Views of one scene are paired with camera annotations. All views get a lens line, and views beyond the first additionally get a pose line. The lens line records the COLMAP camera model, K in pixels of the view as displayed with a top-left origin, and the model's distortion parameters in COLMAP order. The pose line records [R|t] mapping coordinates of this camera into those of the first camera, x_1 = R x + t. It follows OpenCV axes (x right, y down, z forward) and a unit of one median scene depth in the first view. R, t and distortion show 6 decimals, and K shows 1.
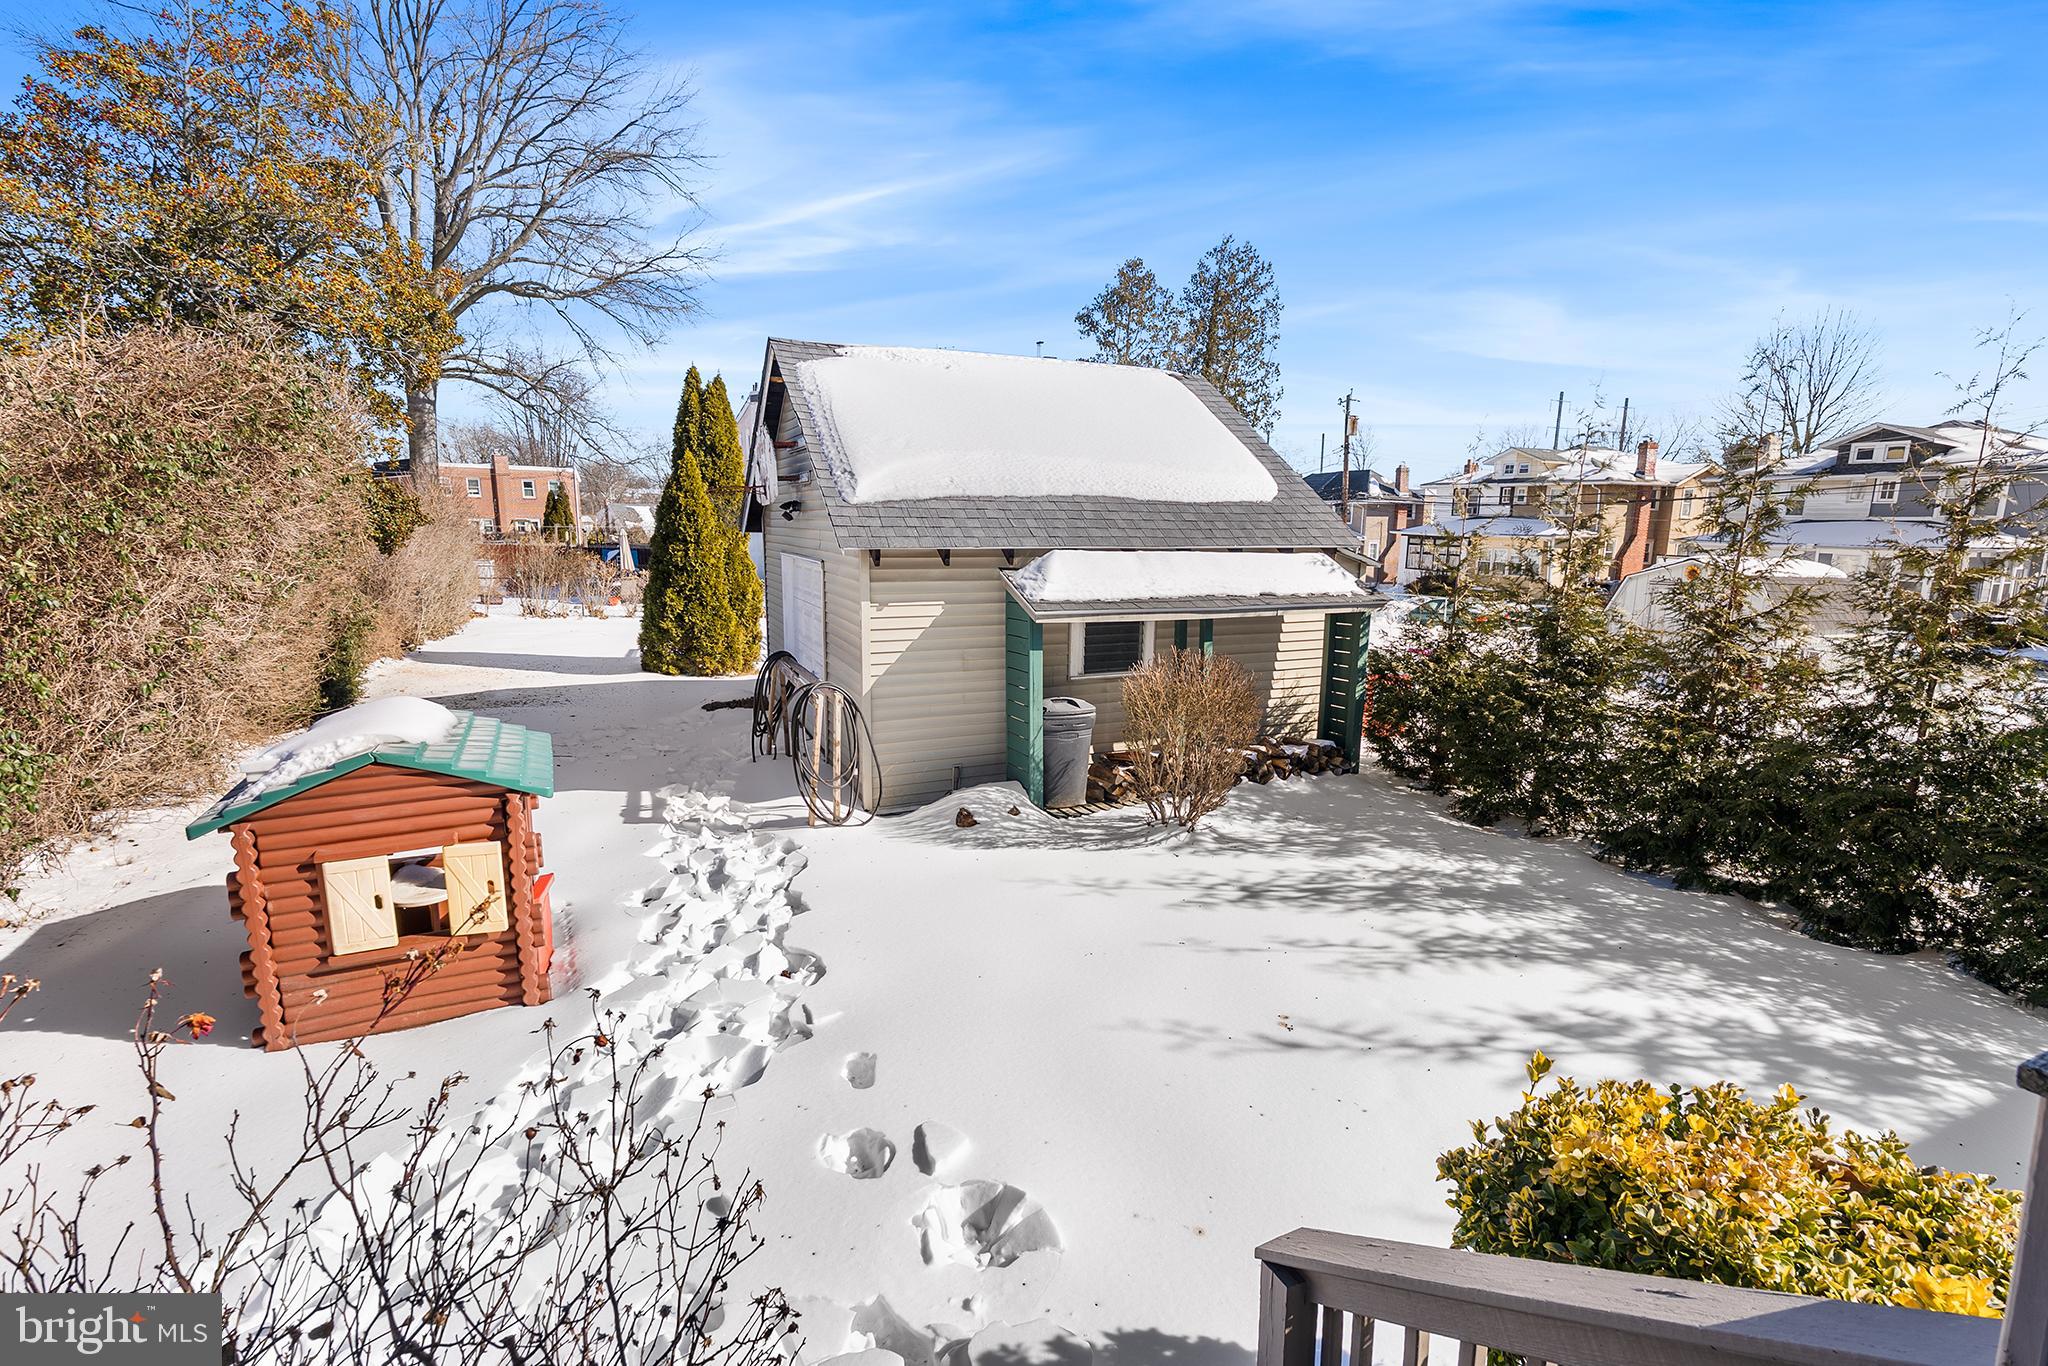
lens RADIAL K [[887.5, 0, 1024.0], [0, 887.5, 683.0], [0, 0, 1]] dist [0.000952, -0.011751]
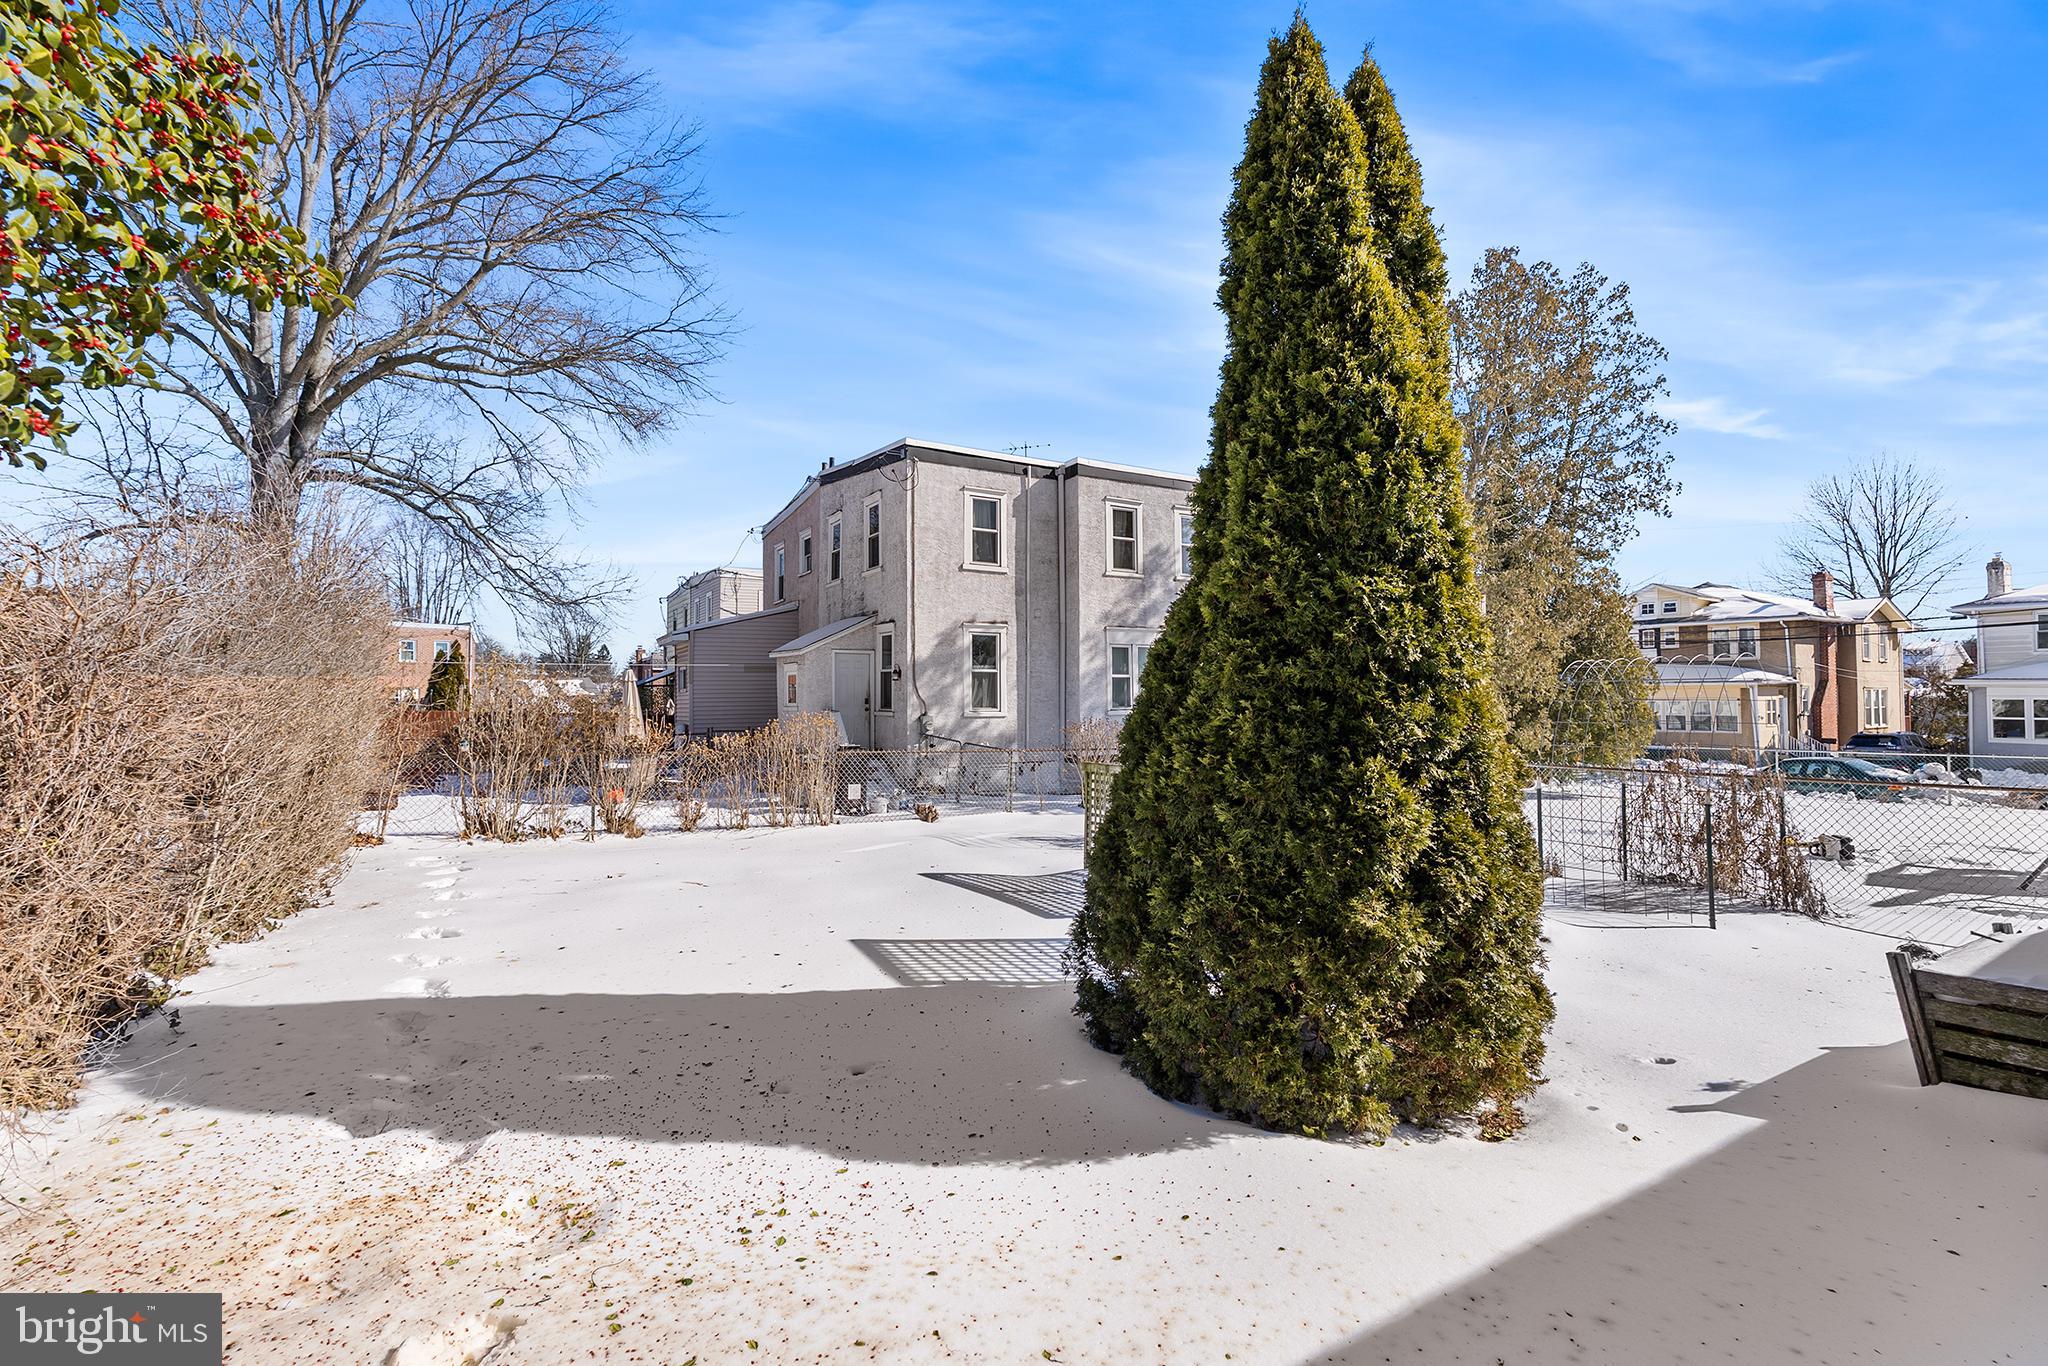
lens RADIAL K [[887.5, 0, 1024.0], [0, 887.5, 683.0], [0, 0, 1]] dist [0.000952, -0.011751]
pose [[0.991876, -0.013665, 0.126470, -0.193465], [0.038113, 0.980463, -0.192978, -0.031349], [-0.121362, 0.196231, 0.973018, 0.290626]]
